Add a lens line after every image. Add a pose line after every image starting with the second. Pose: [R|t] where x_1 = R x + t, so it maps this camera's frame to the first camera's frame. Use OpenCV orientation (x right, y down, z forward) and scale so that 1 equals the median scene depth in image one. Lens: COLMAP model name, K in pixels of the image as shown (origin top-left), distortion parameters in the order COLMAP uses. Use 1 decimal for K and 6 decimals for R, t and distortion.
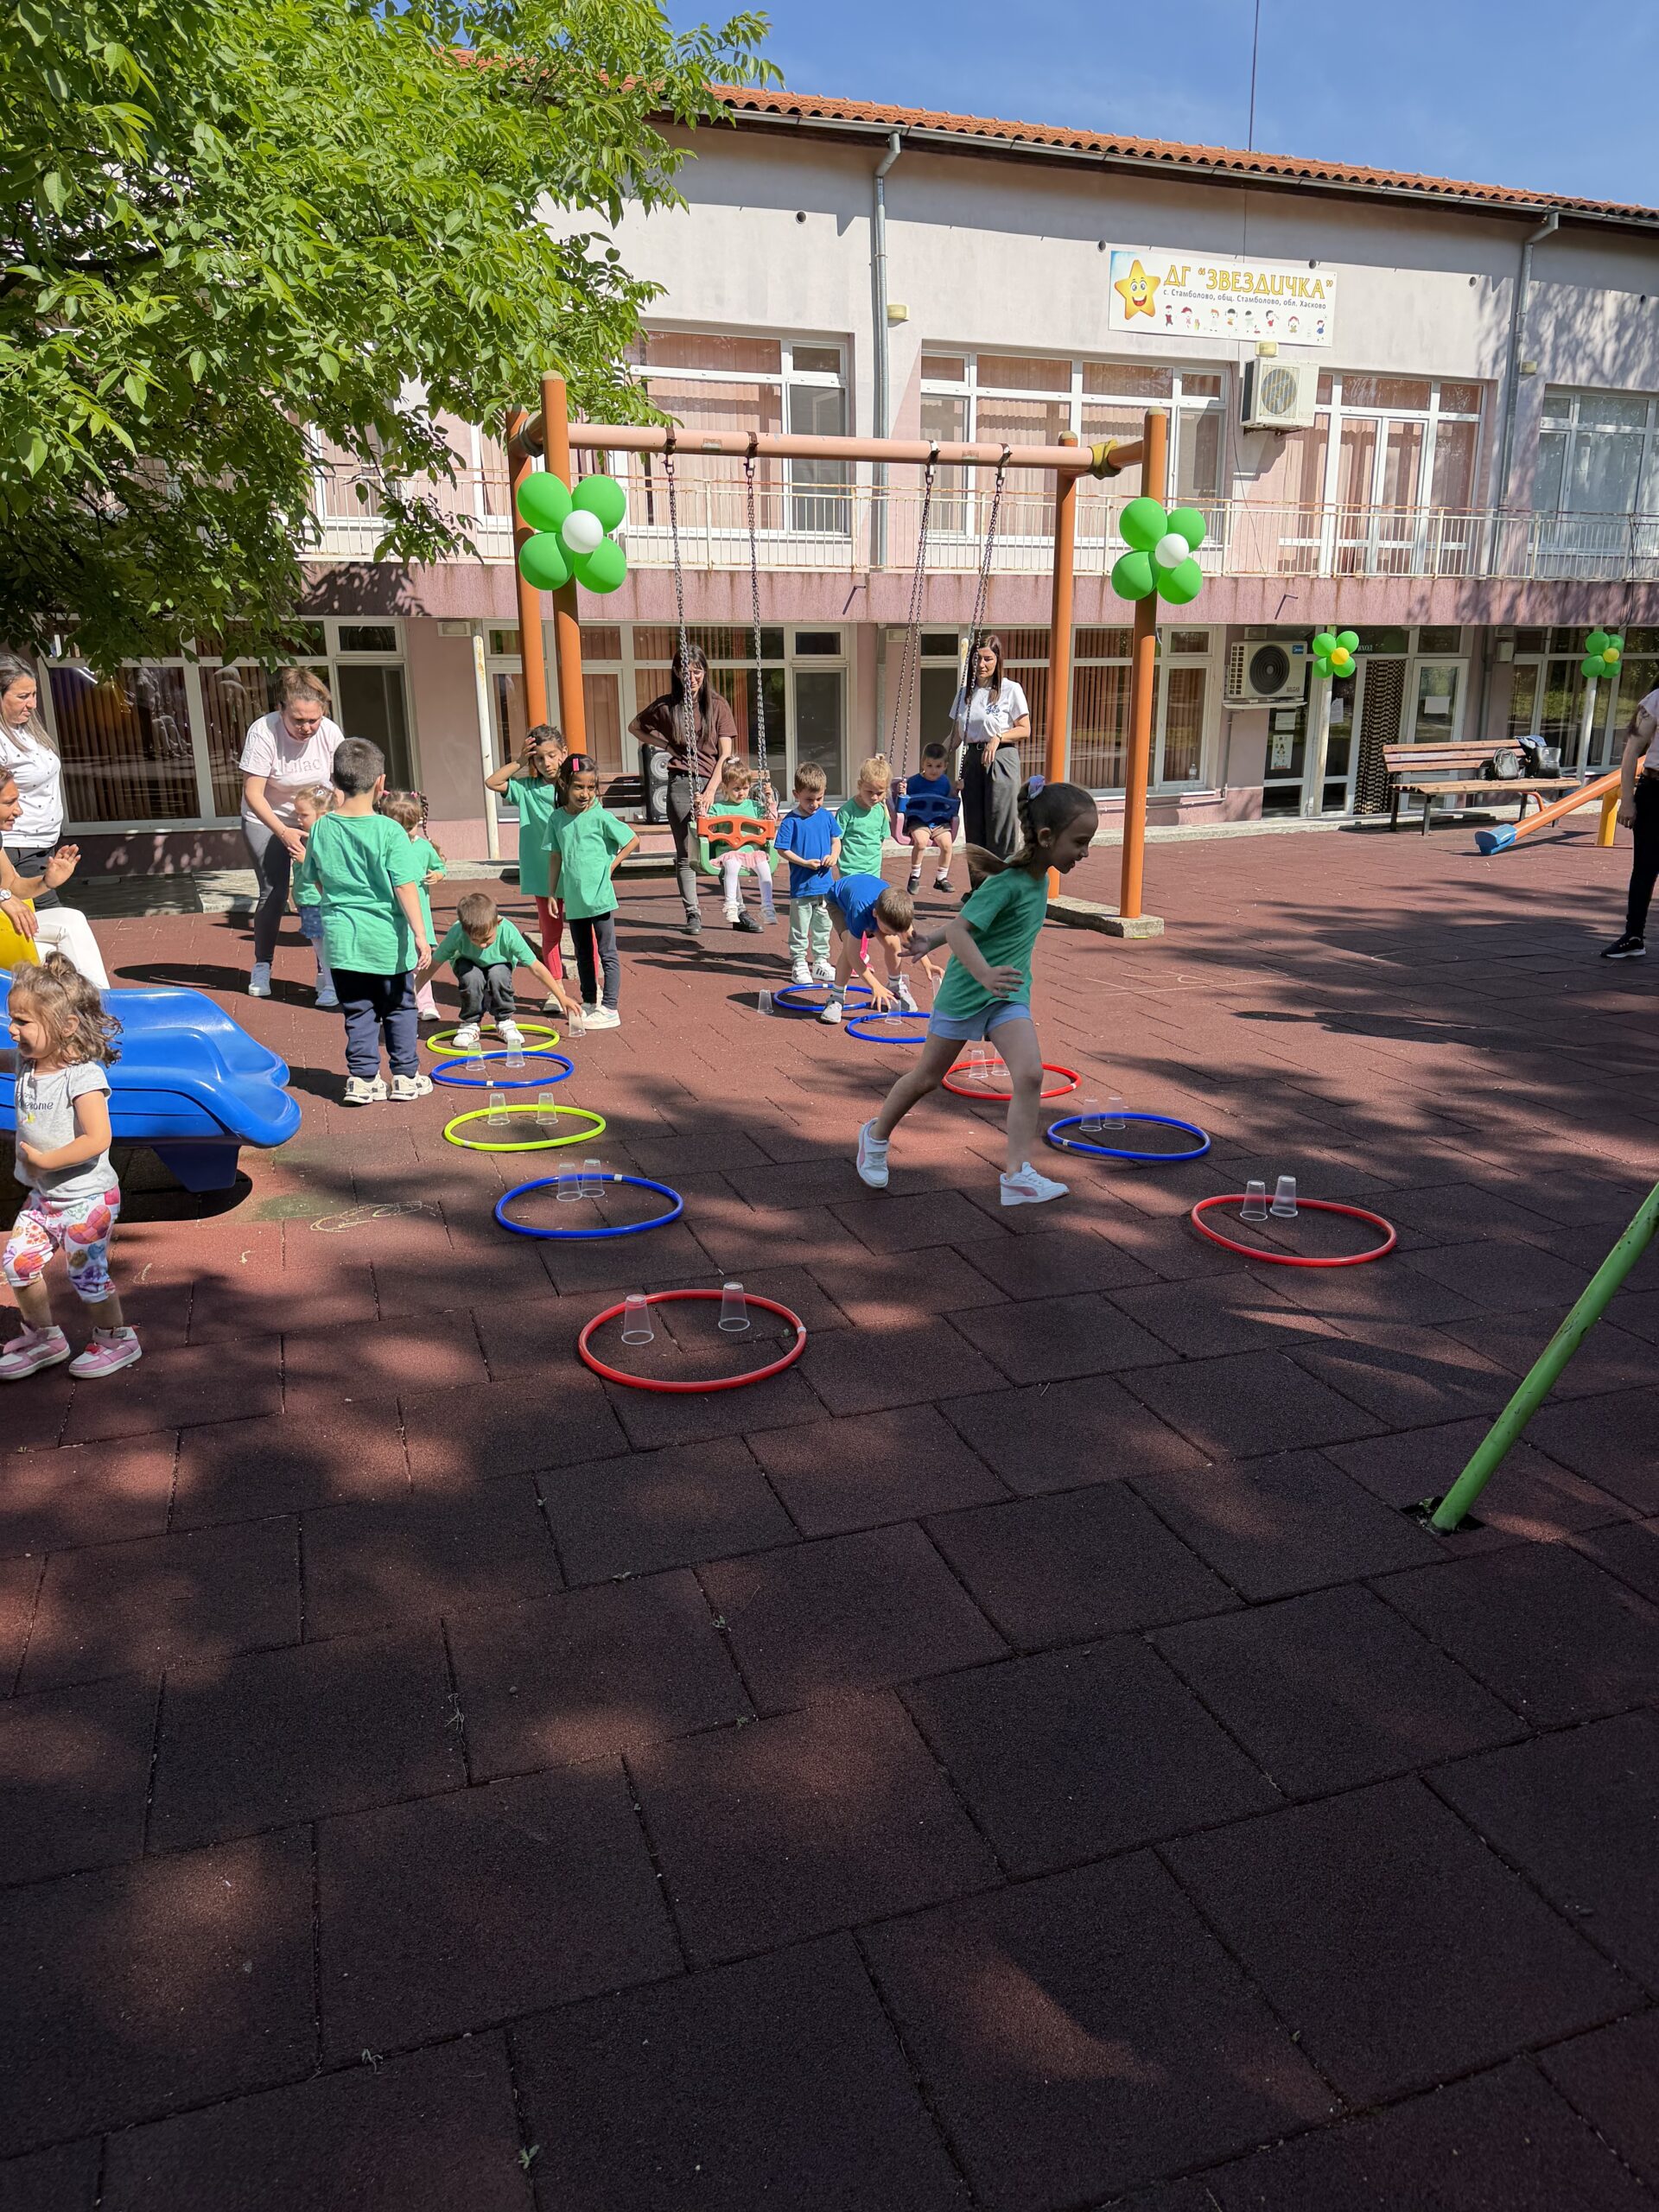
lens RADIAL K [[1583.7, 0, 825.5], [0, 1583.7, 1209.2], [0, 0, 1]] dist [-0.004895, -0.005347]
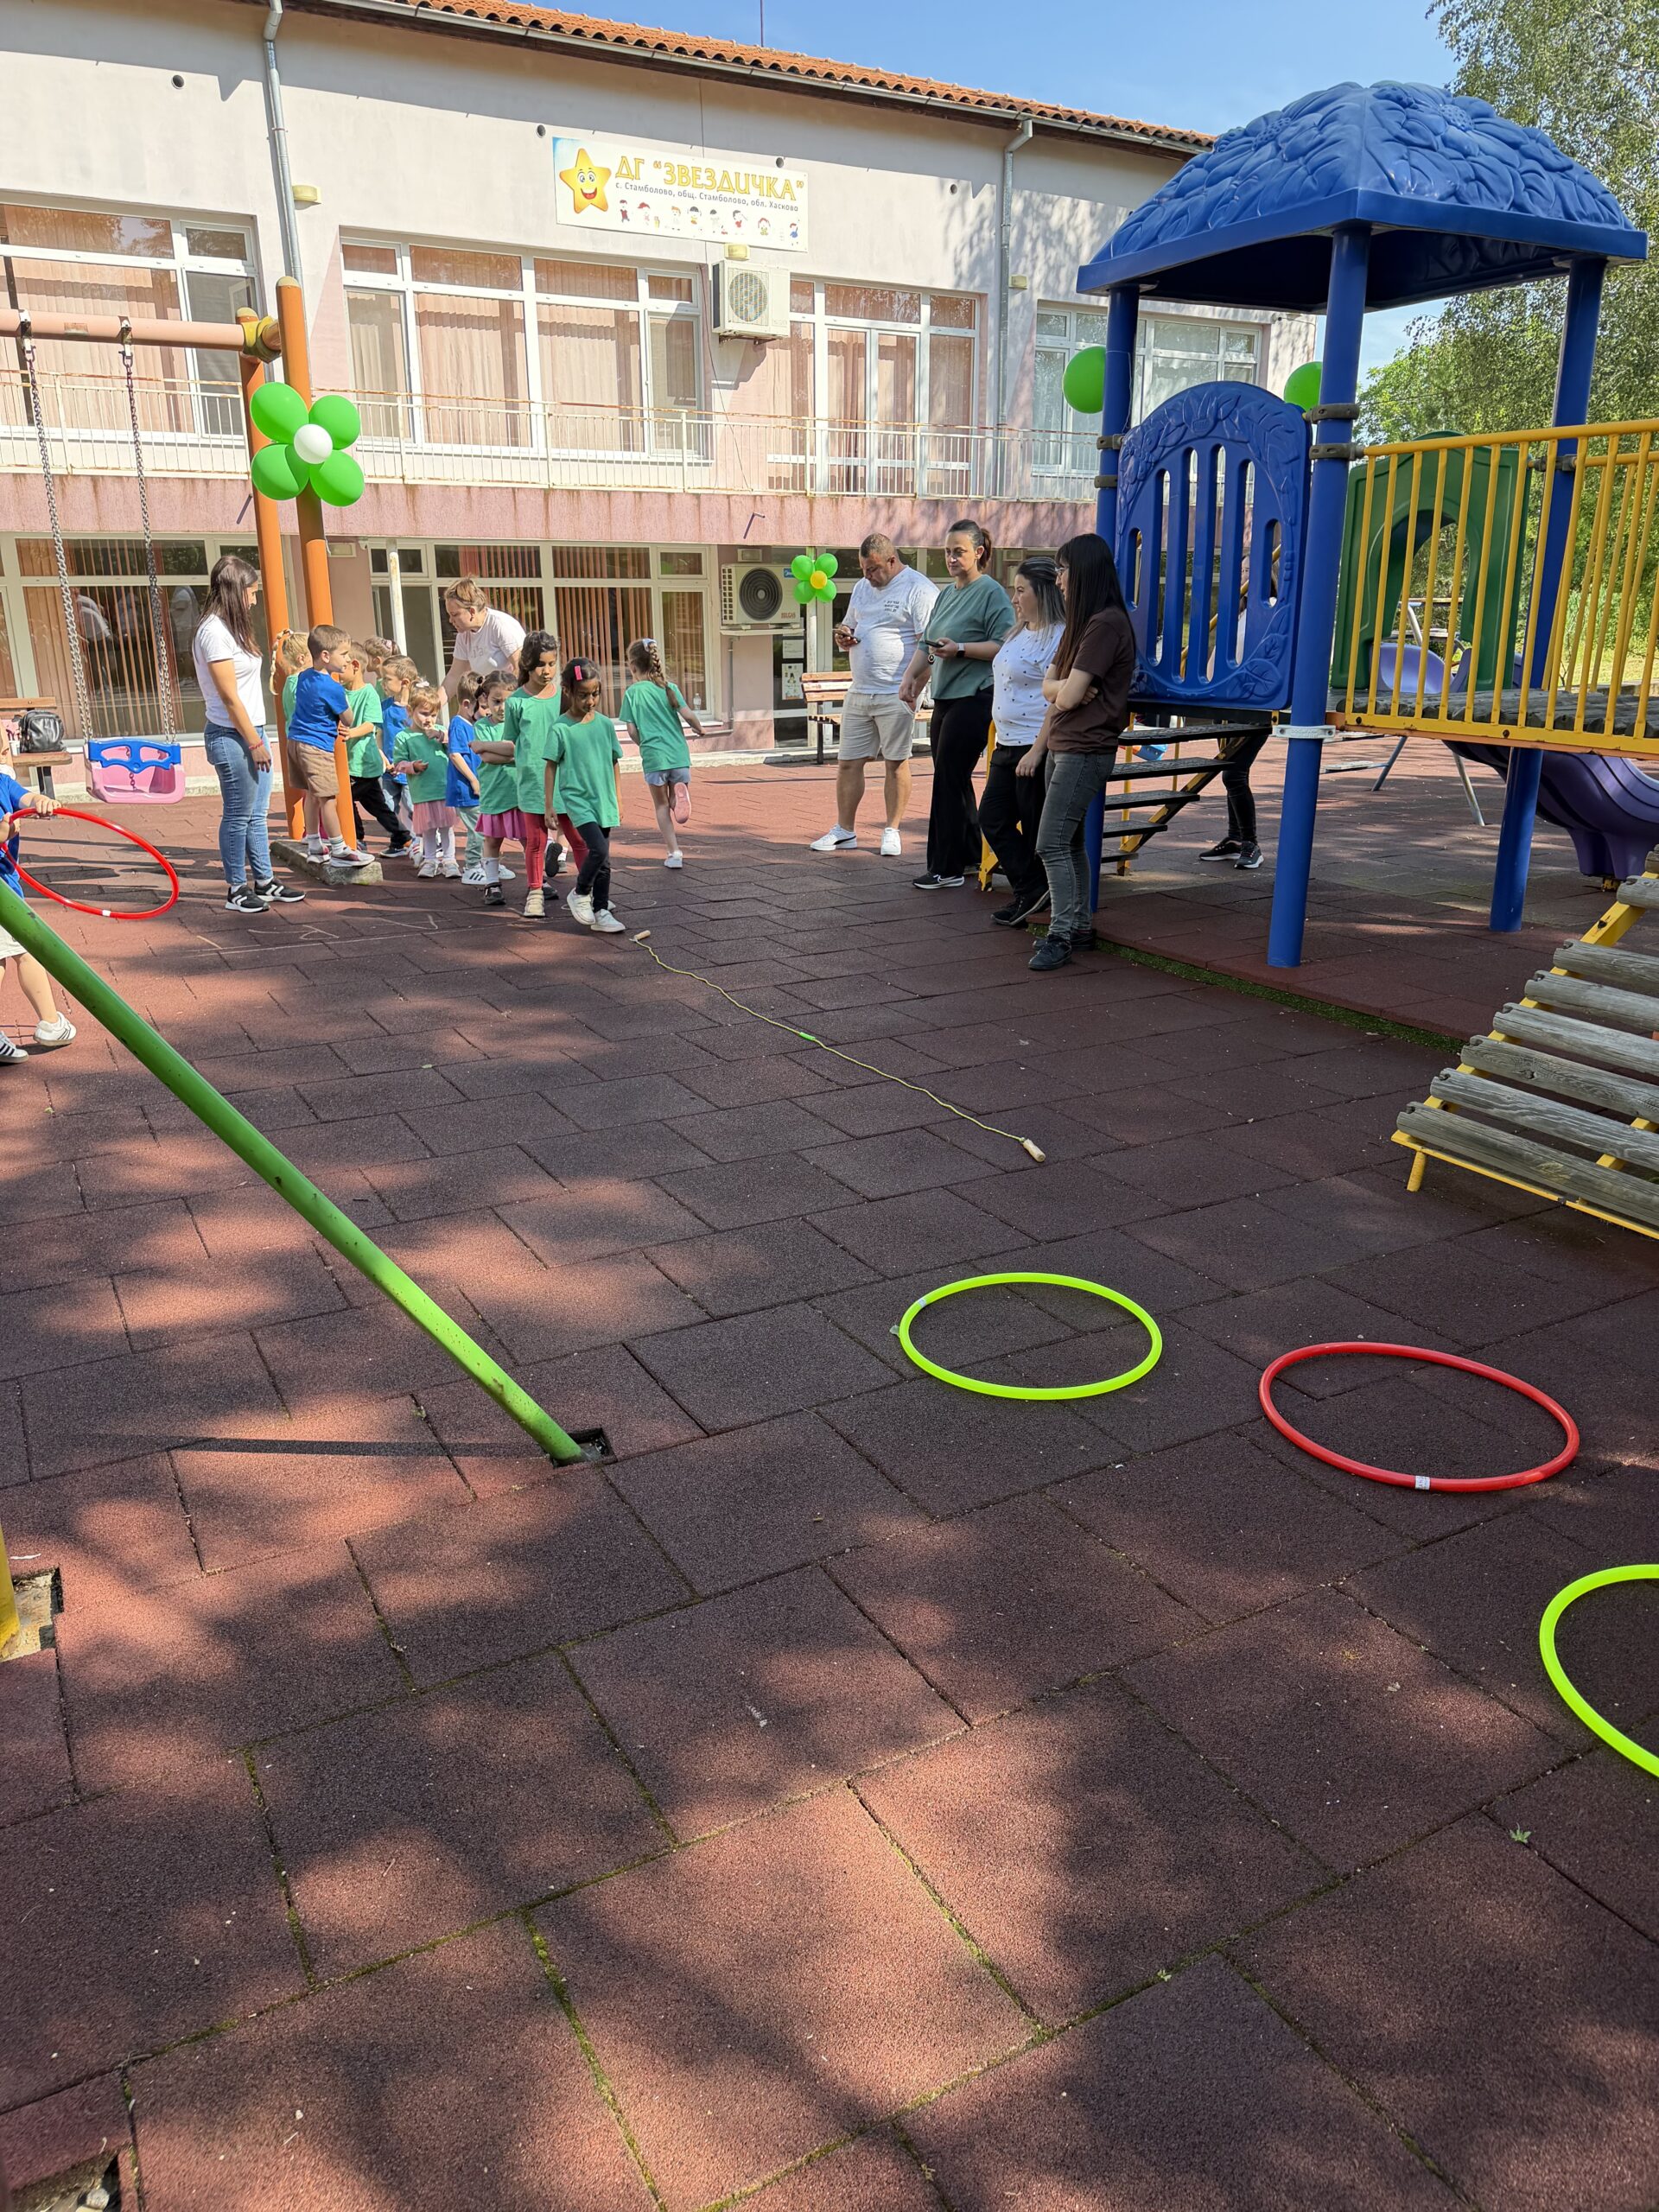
lens RADIAL K [[1578.3, 0, 828.2], [0, 1578.3, 1135.8], [0, 0, 1]] dist [-0.001756, -0.010843]
pose [[0.990270, -0.035801, 0.134476, 0.189208], [0.035298, 0.999358, 0.006123, -0.022739], [-0.134609, -0.001317, 0.990898, 0.063447]]
